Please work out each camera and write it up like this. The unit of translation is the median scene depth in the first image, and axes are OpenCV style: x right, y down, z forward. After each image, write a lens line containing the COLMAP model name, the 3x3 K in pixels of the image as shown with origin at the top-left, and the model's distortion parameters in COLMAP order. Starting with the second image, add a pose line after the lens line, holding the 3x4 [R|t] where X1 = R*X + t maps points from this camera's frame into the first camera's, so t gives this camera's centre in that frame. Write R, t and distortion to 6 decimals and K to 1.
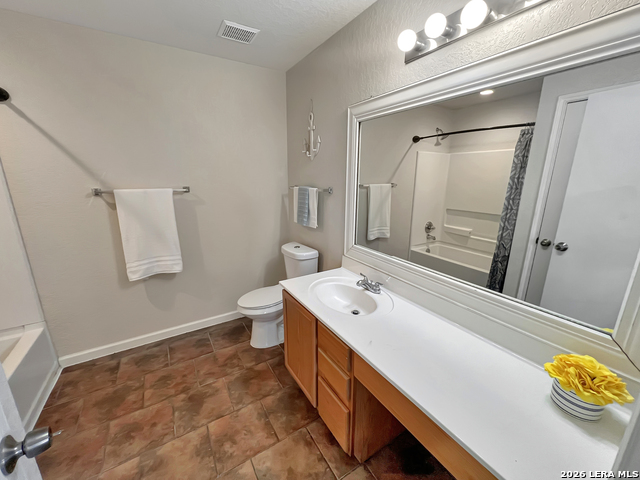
lens RADIAL K [[257.3, 0, 325.8], [0, 257.3, 238.6], [0, 0, 1]] dist [0.000886, -0.000196]
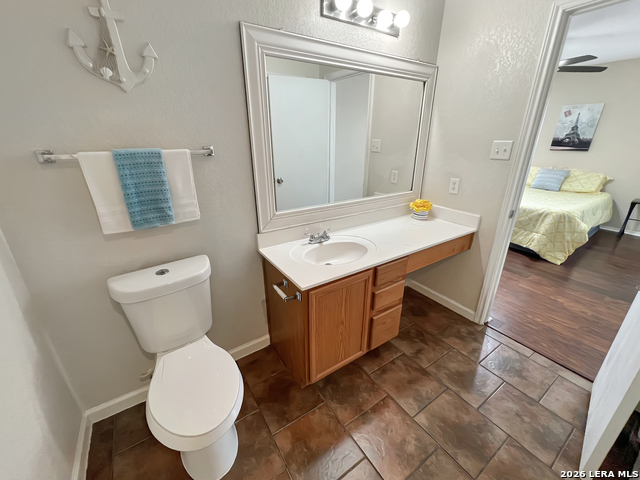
lens RADIAL K [[257.3, 0, 322.0], [0, 257.3, 237.5], [0, 0, 1]] dist [0.000886, -0.000196]
pose [[-0.004787, -0.358941, 0.933348, -0.861086], [0.244854, 0.904526, 0.349112, -0.196343], [-0.969548, 0.230205, 0.083558, 0.965939]]
